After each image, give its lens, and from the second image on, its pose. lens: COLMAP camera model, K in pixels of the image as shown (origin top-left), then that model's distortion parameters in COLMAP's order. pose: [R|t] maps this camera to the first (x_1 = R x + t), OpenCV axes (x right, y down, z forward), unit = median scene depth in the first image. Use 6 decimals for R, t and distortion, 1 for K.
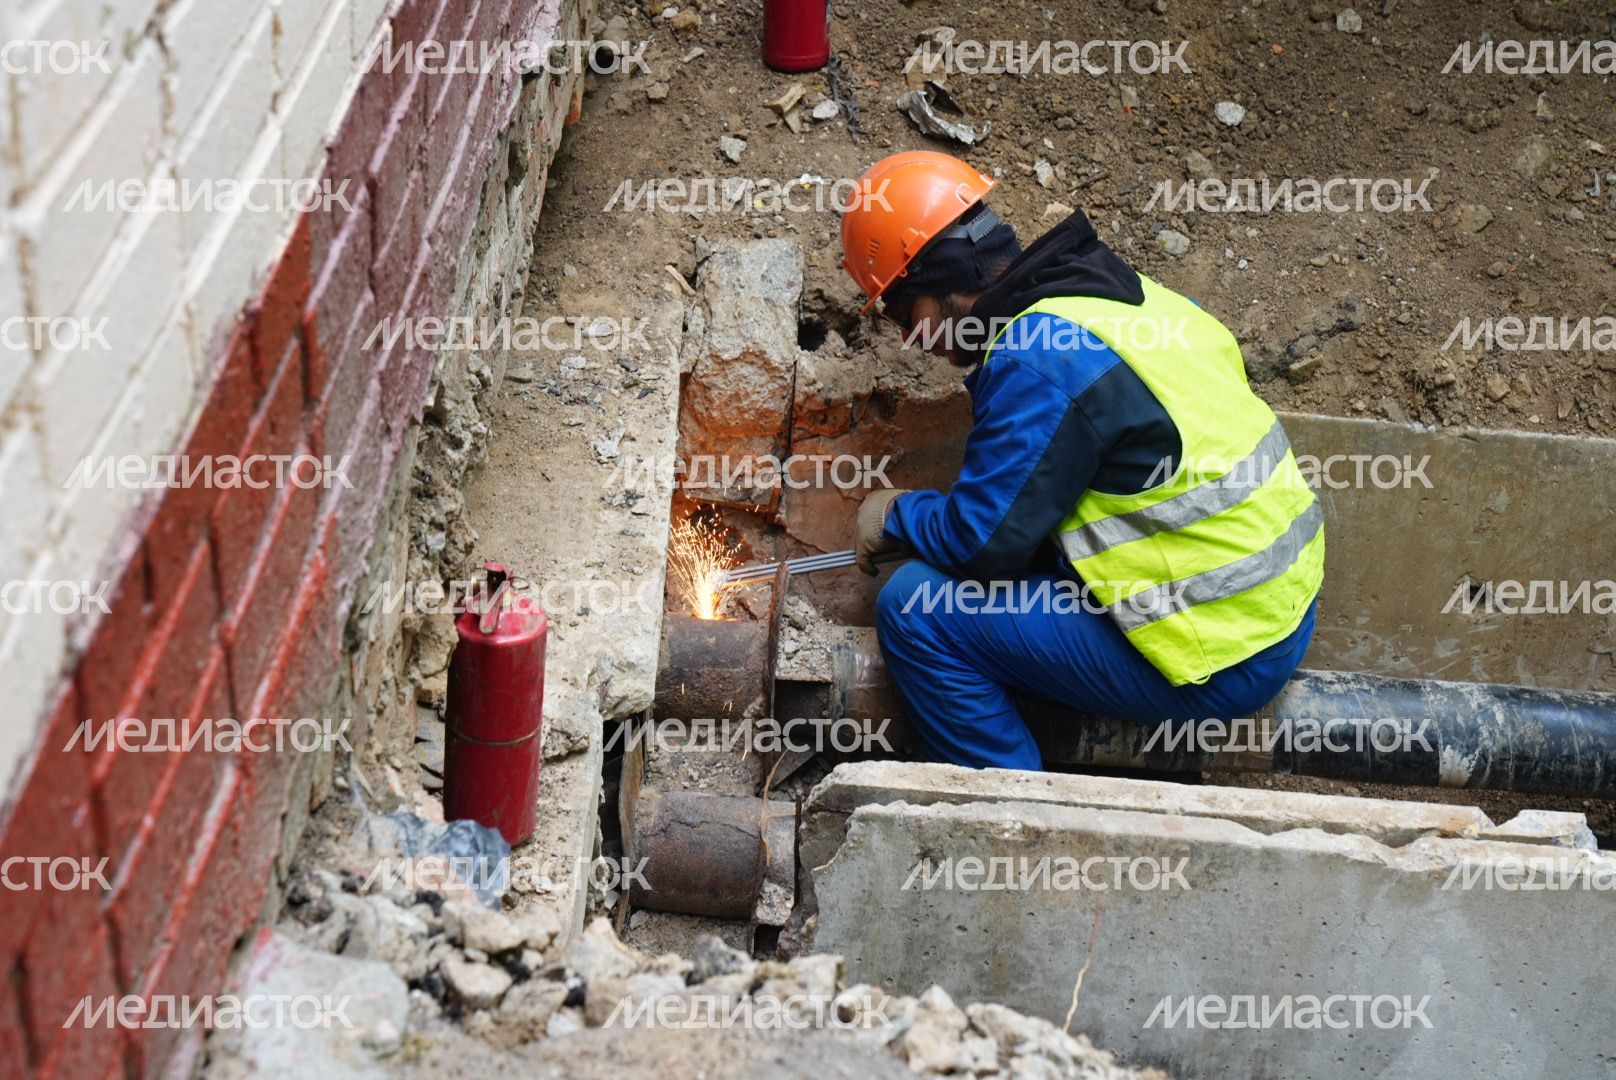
lens RADIAL K [[2814.5, 0, 816.9], [0, 2814.5, 544.5], [0, 0, 1]] dist [-0.008232, 0.000000]
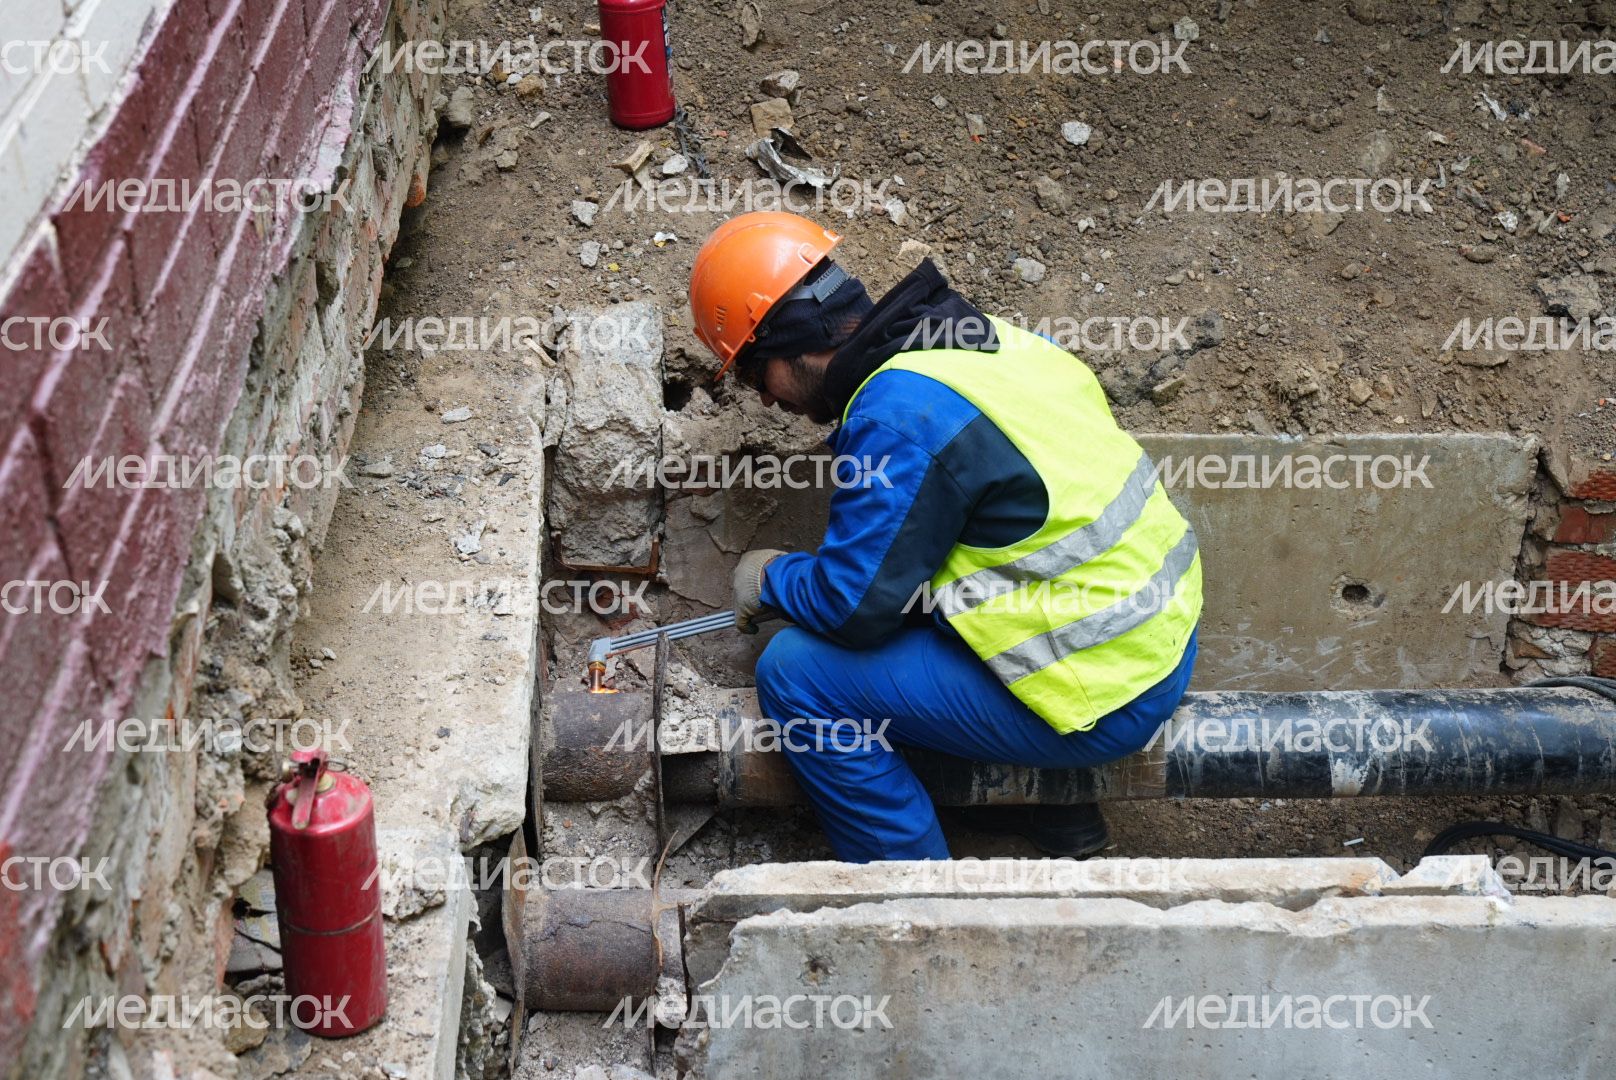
lens RADIAL K [[2401.9, 0, 796.7], [0, 2401.9, 534.6], [0, 0, 1]] dist [-0.006188, 0.000000]
pose [[0.996651, -0.081347, 0.008354, 0.031093], [0.081005, 0.996091, 0.035233, -0.053876], [-0.011187, -0.034439, 0.999344, 0.149166]]
